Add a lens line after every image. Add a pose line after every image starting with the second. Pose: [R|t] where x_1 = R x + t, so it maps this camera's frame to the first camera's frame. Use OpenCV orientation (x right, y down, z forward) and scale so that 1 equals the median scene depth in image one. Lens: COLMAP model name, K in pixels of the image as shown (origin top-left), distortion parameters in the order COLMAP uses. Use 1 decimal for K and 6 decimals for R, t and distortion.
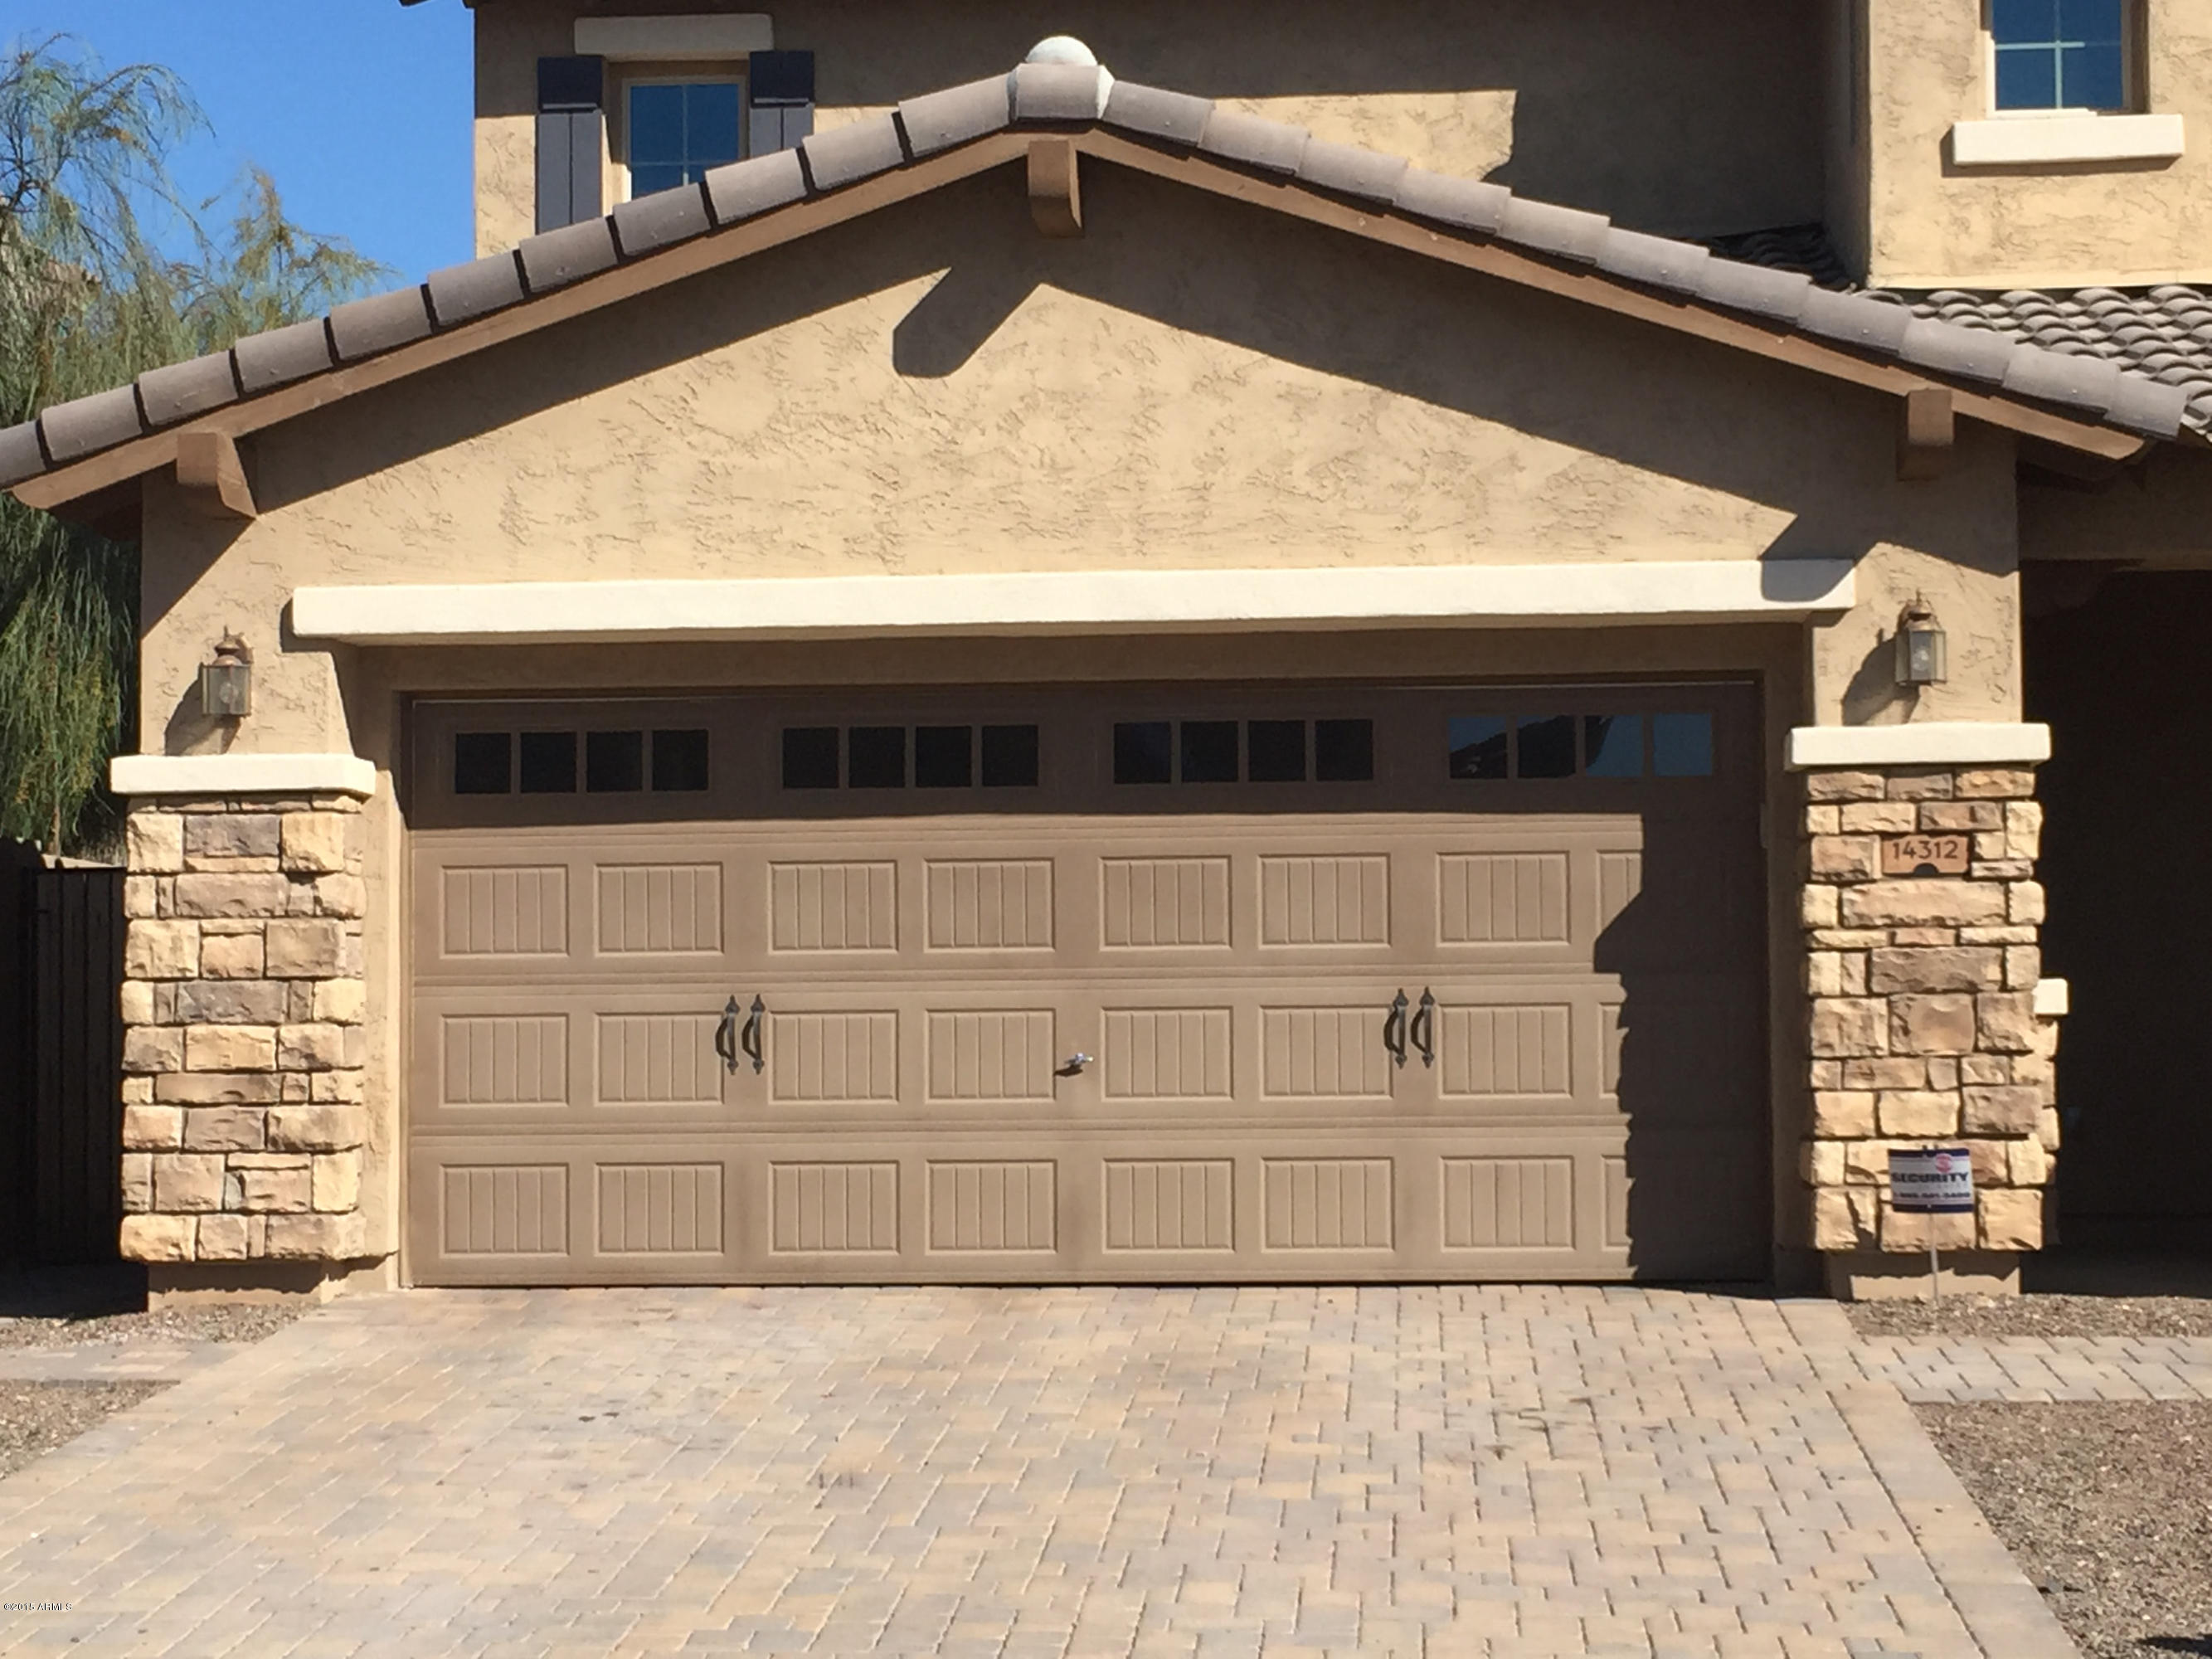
lens RADIAL K [[4061.7, 0, 1070.0], [0, 4061.7, 821.9], [0, 0, 1]] dist [0.031819, 0.000000]
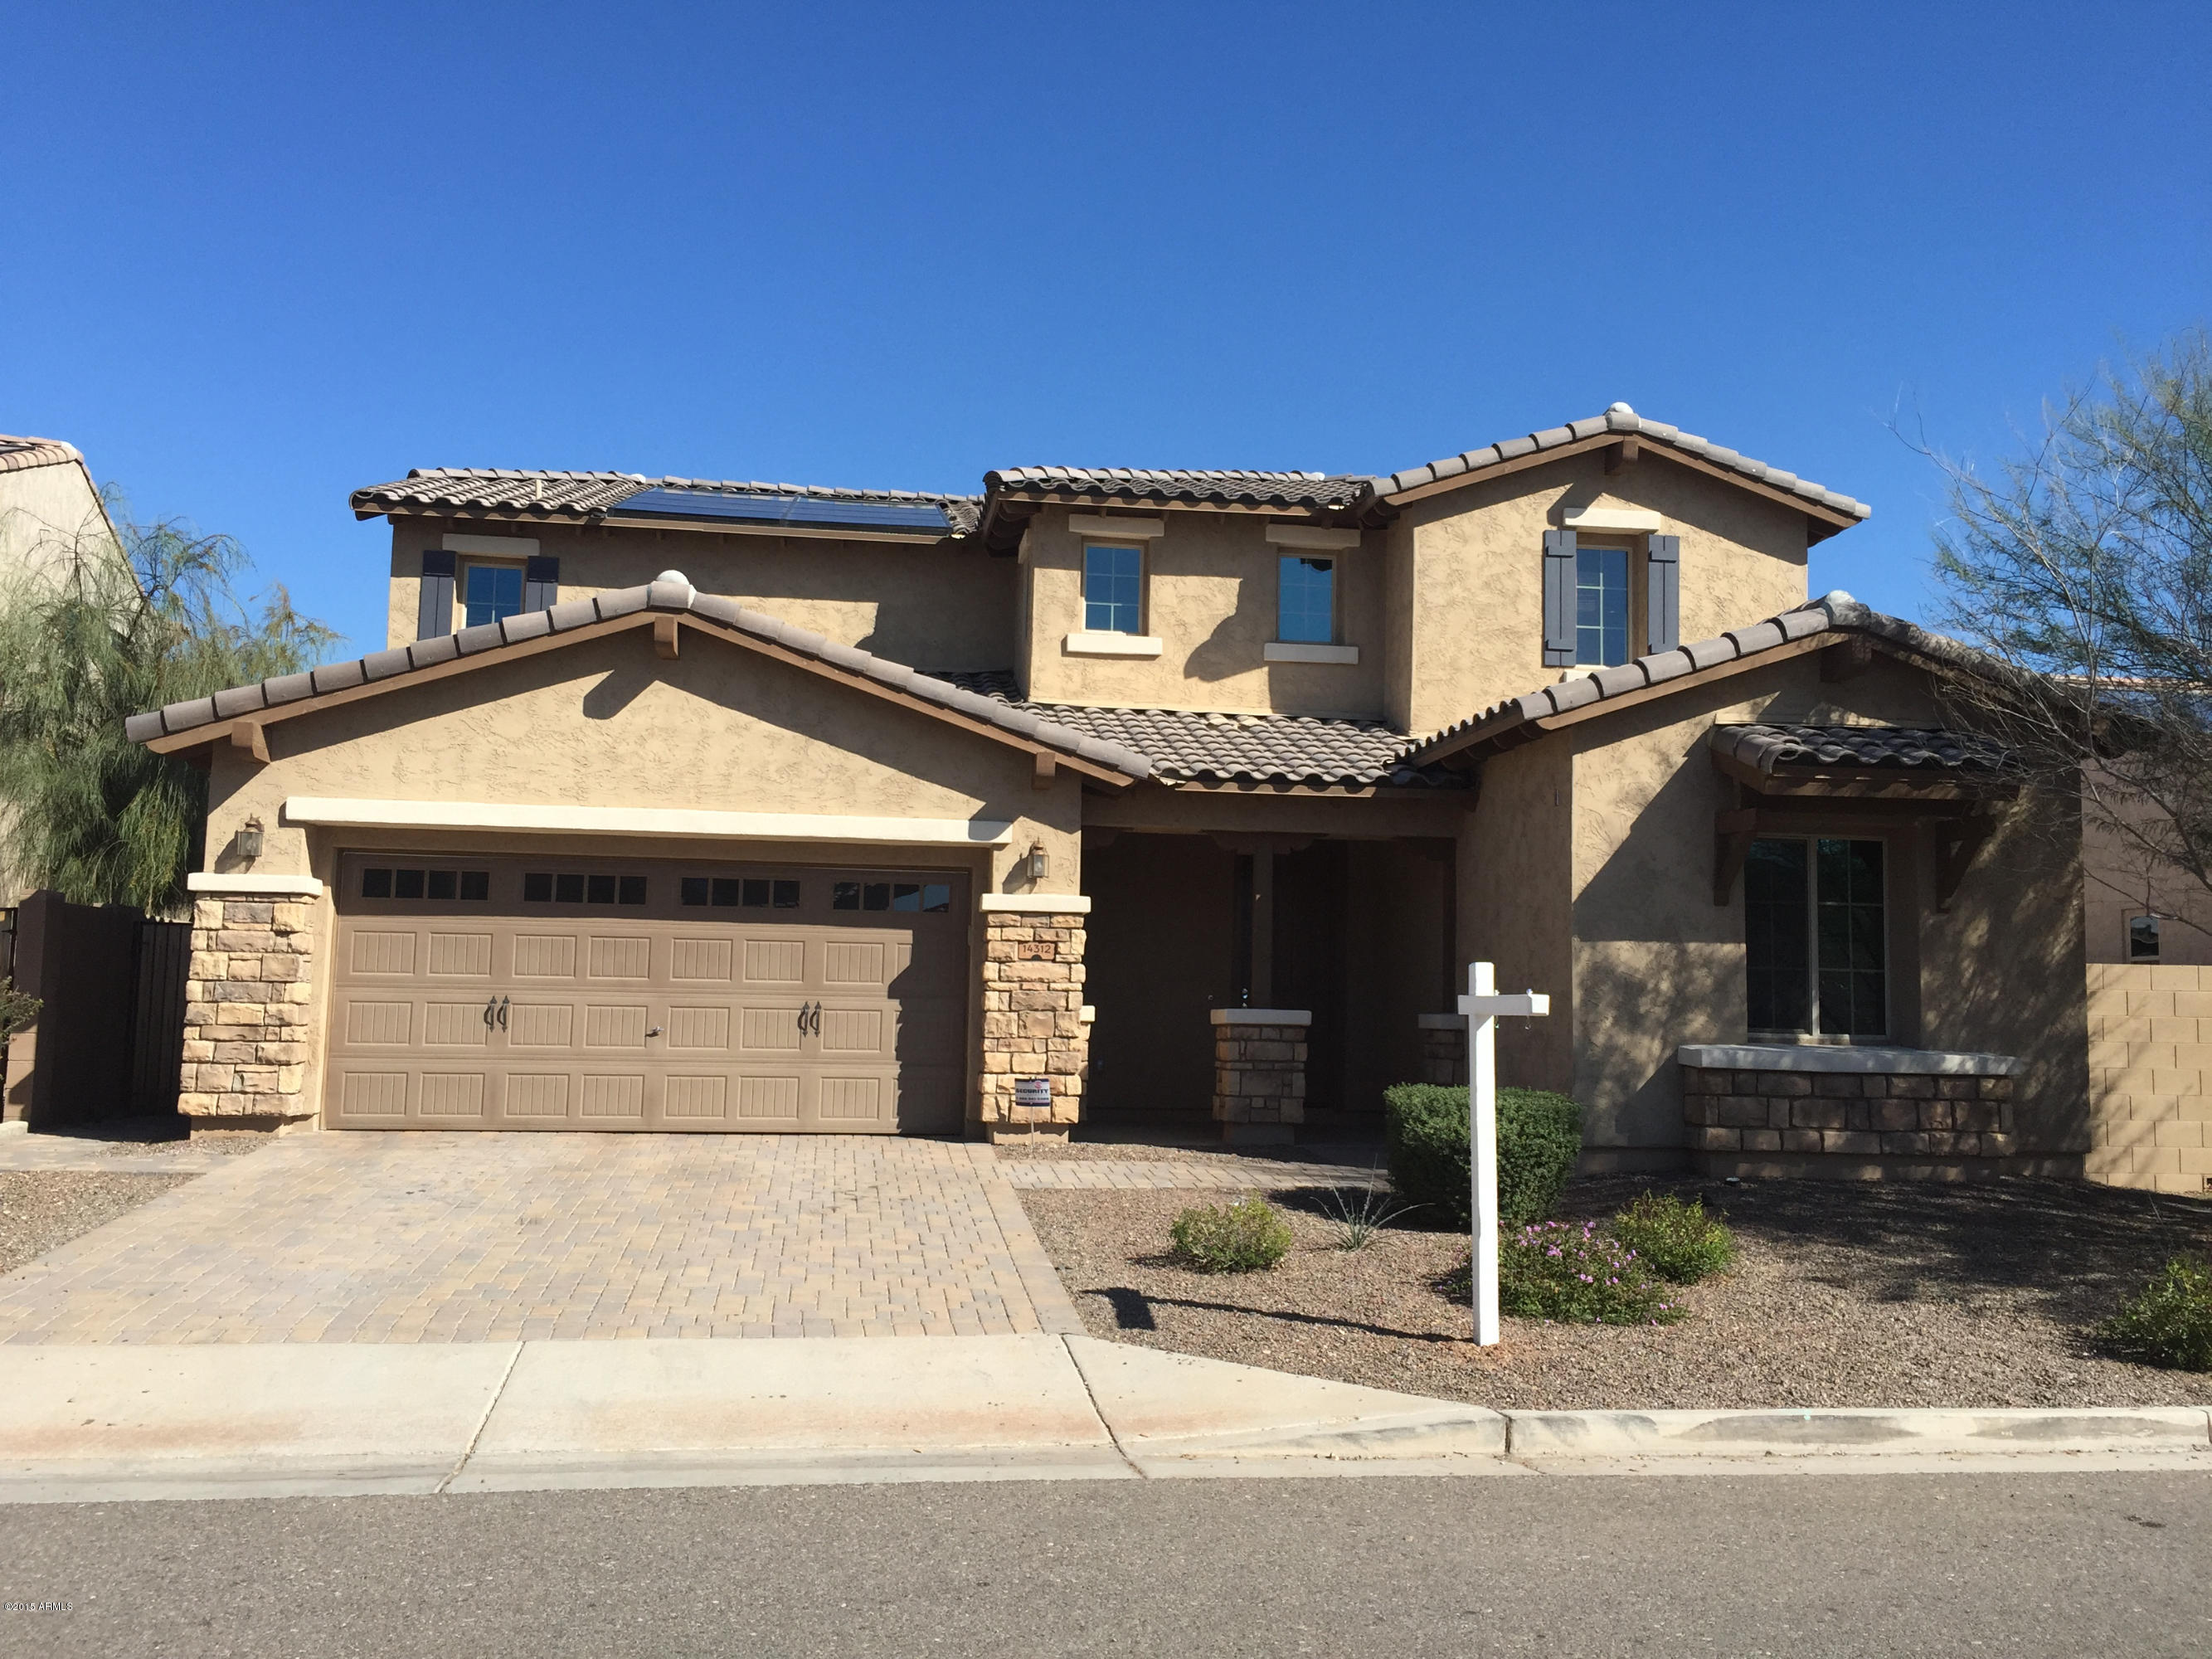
lens RADIAL K [[1884.3, 0, 1095.7], [0, 1884.3, 827.5], [0, 0, 1]] dist [0.062721, -0.079817]
pose [[0.974885, 0.051165, 0.216752, 0.006202], [-0.040922, 0.997835, -0.051485, -0.008022], [-0.218917, 0.041322, 0.974868, -0.058880]]
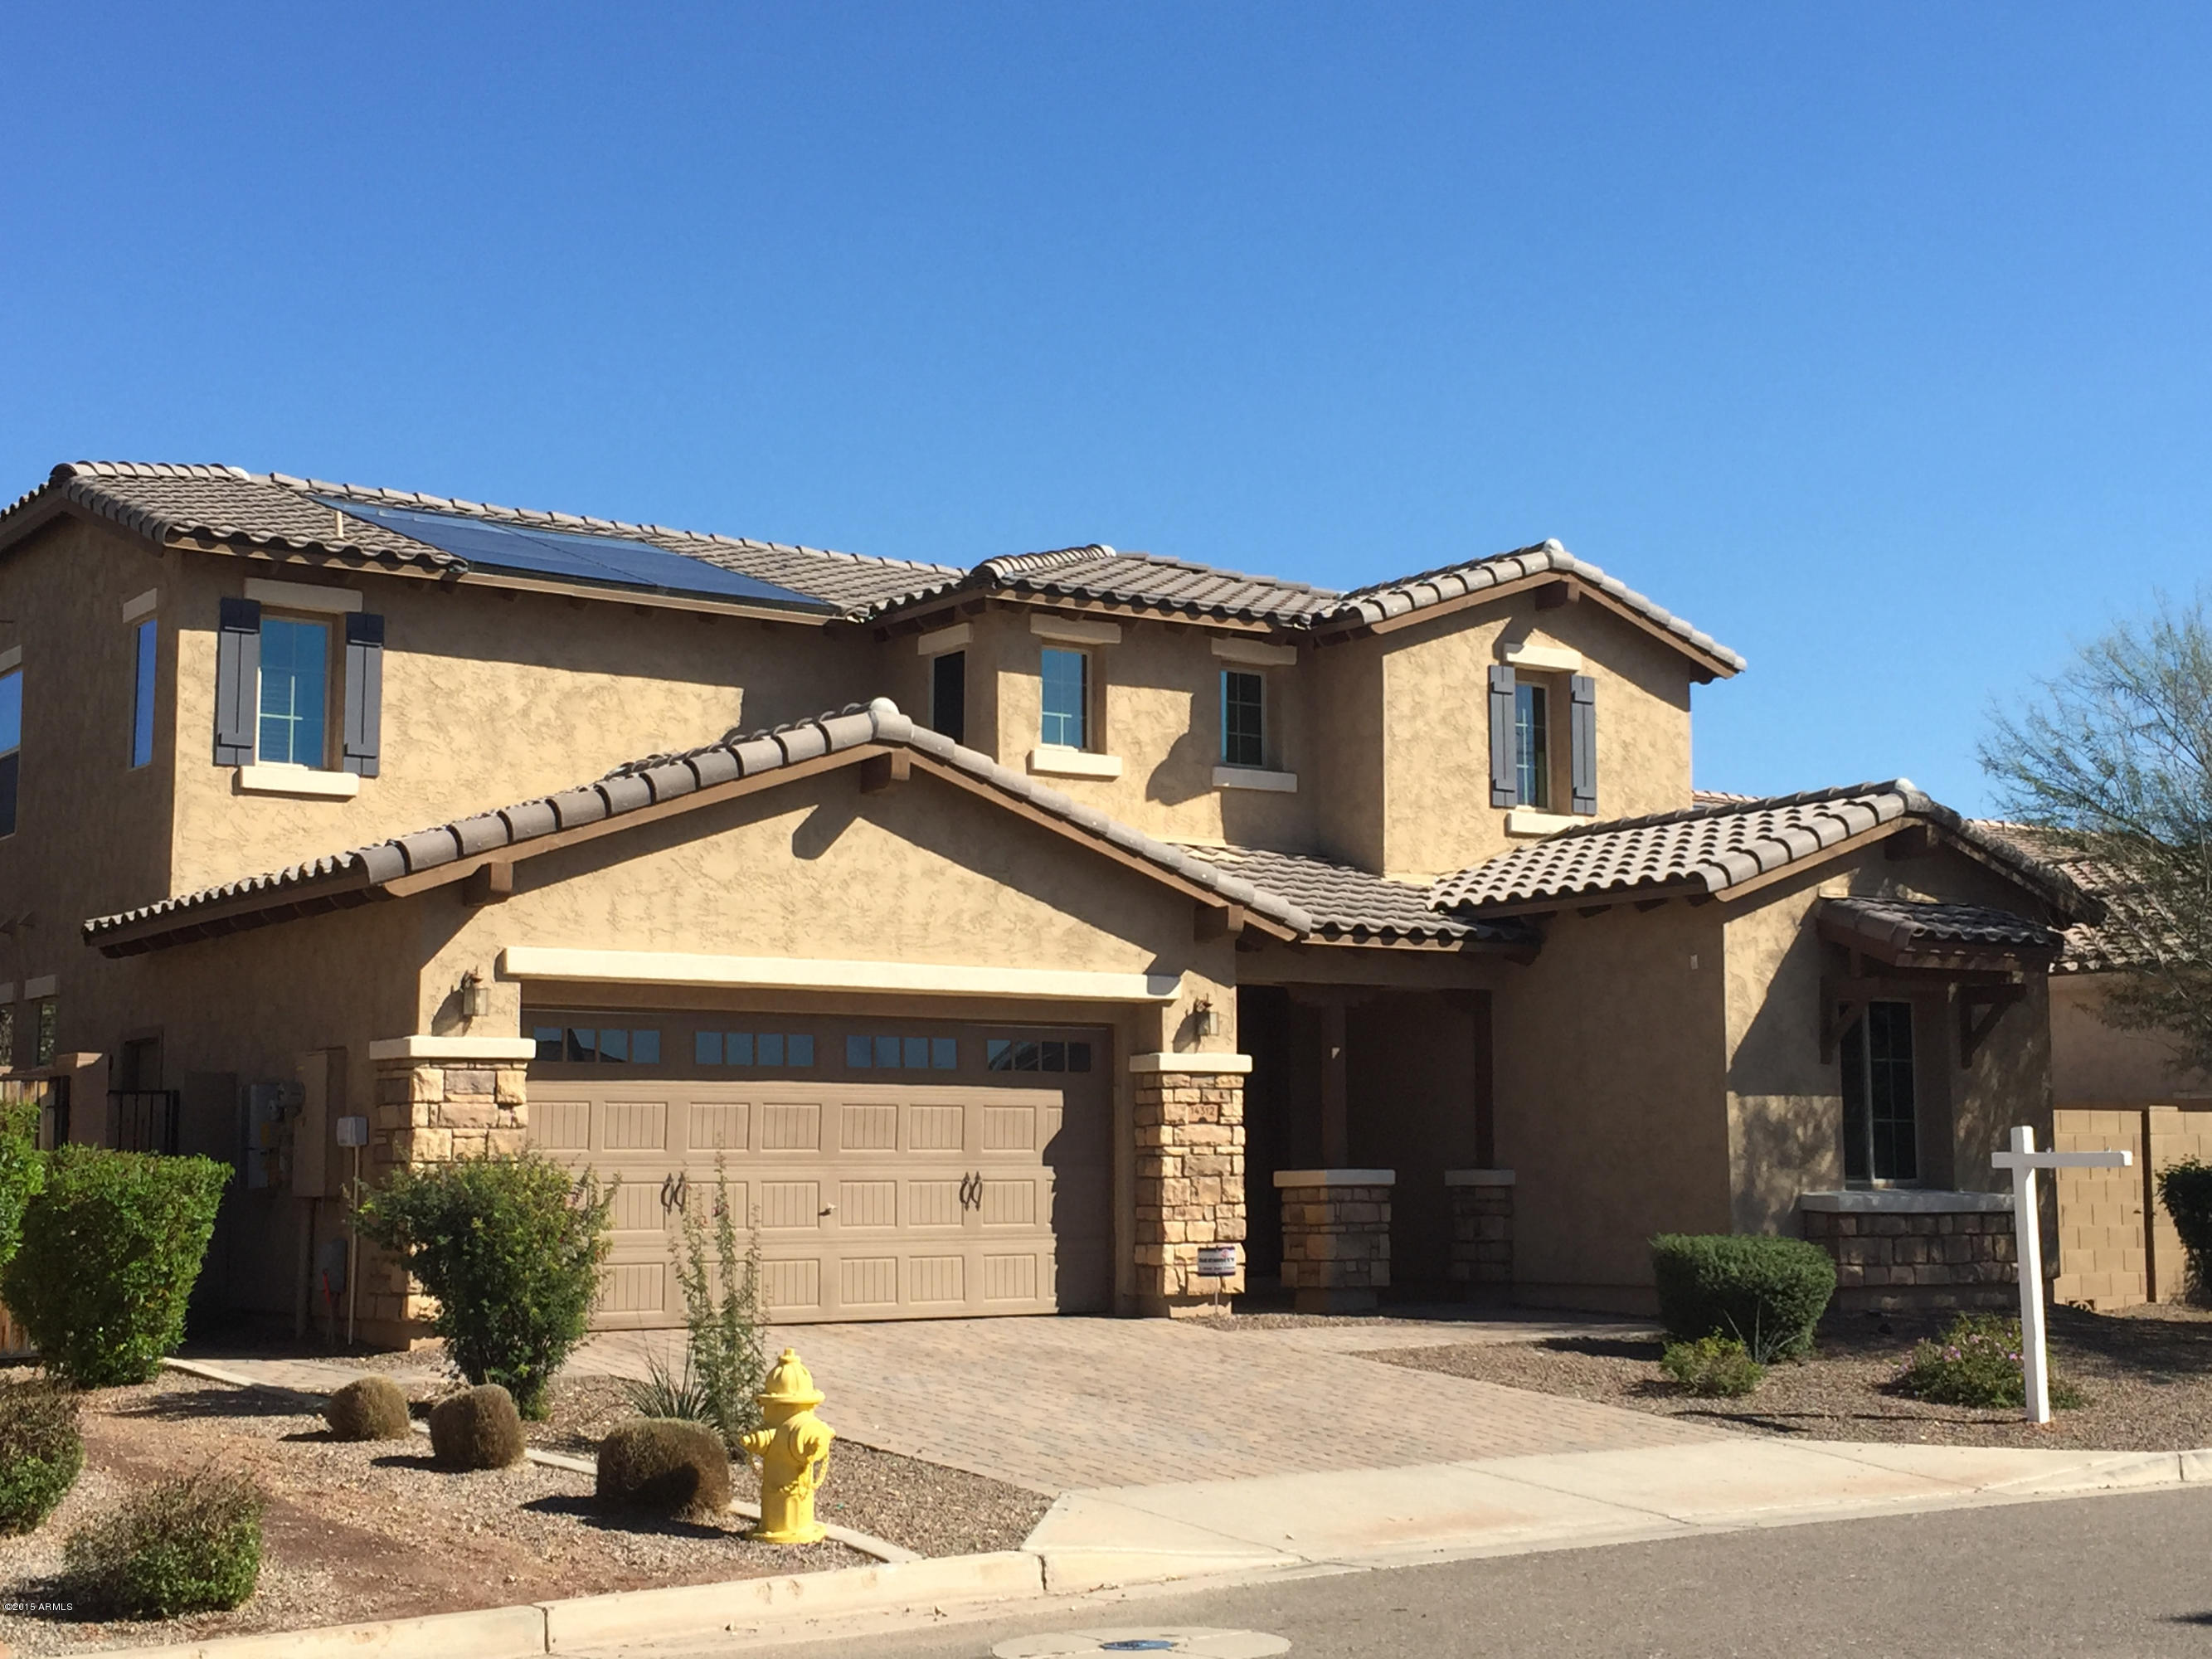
lens RADIAL K [[2924.6, 0, 1110.3], [0, 2924.6, 821.4], [0, 0, 1]] dist [0.014888, 0.000000]
pose [[0.766138, 0.084464, 0.637102, -0.834604], [-0.034453, 0.995298, -0.090522, -0.003977], [-0.641752, 0.047402, 0.765446, -0.184421]]
